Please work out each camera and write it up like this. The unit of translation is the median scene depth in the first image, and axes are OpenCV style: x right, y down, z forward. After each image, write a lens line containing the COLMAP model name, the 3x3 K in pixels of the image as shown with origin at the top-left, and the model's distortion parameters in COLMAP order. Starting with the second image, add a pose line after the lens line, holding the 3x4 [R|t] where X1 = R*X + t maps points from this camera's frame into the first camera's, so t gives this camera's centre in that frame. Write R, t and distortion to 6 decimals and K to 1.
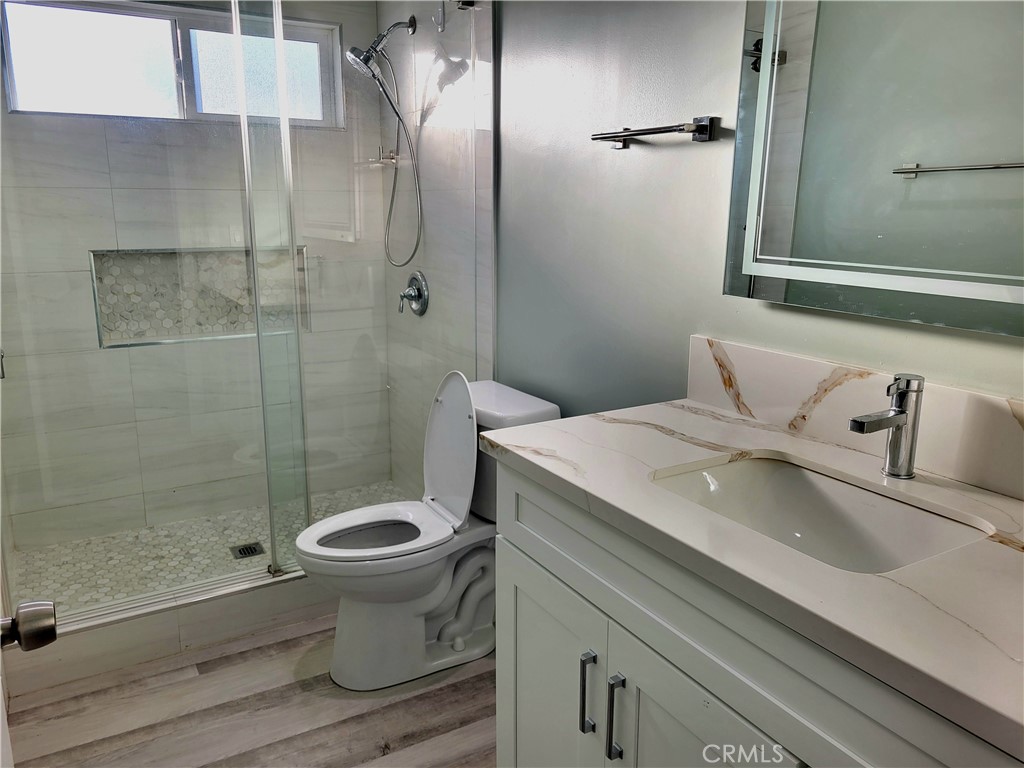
lens RADIAL K [[772.2, 0, 502.7], [0, 772.2, 364.7], [0, 0, 1]] dist [0.074559, -0.062587]
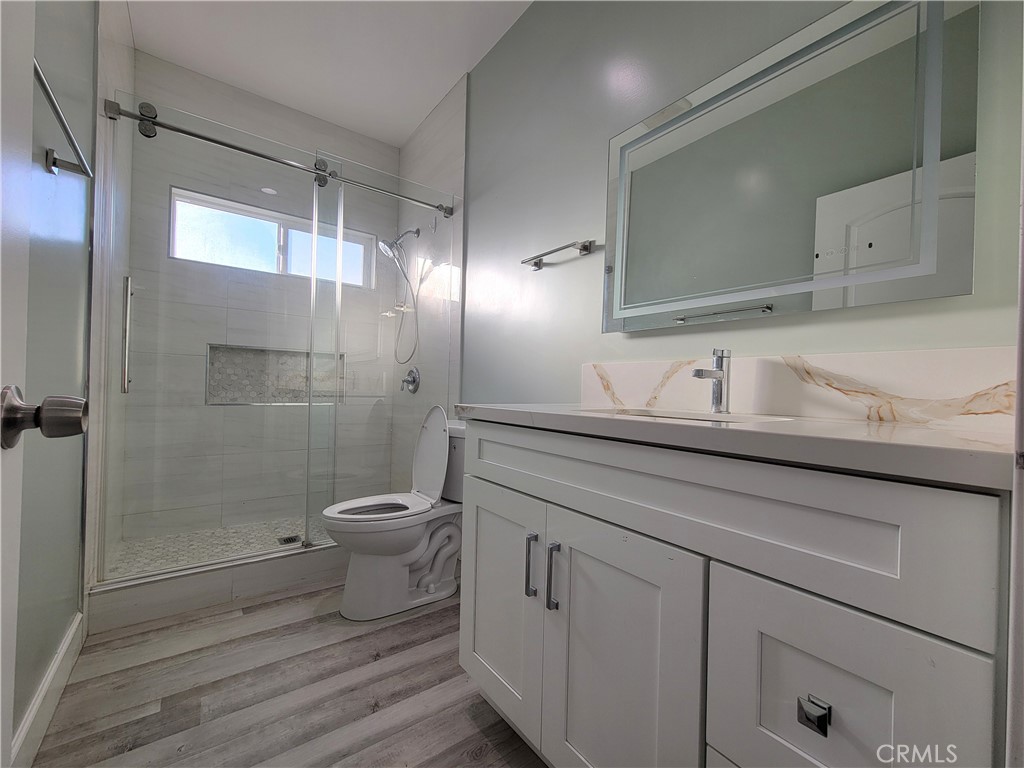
lens RADIAL K [[418.9, 0, 512.8], [0, 418.9, 385.6], [0, 0, 1]] dist [0.000896, 0.000093]
pose [[0.991243, 0.025743, 0.129520, -0.015970], [0.002319, 0.977271, -0.211982, 0.151393], [-0.132033, 0.210425, 0.968653, 0.122596]]
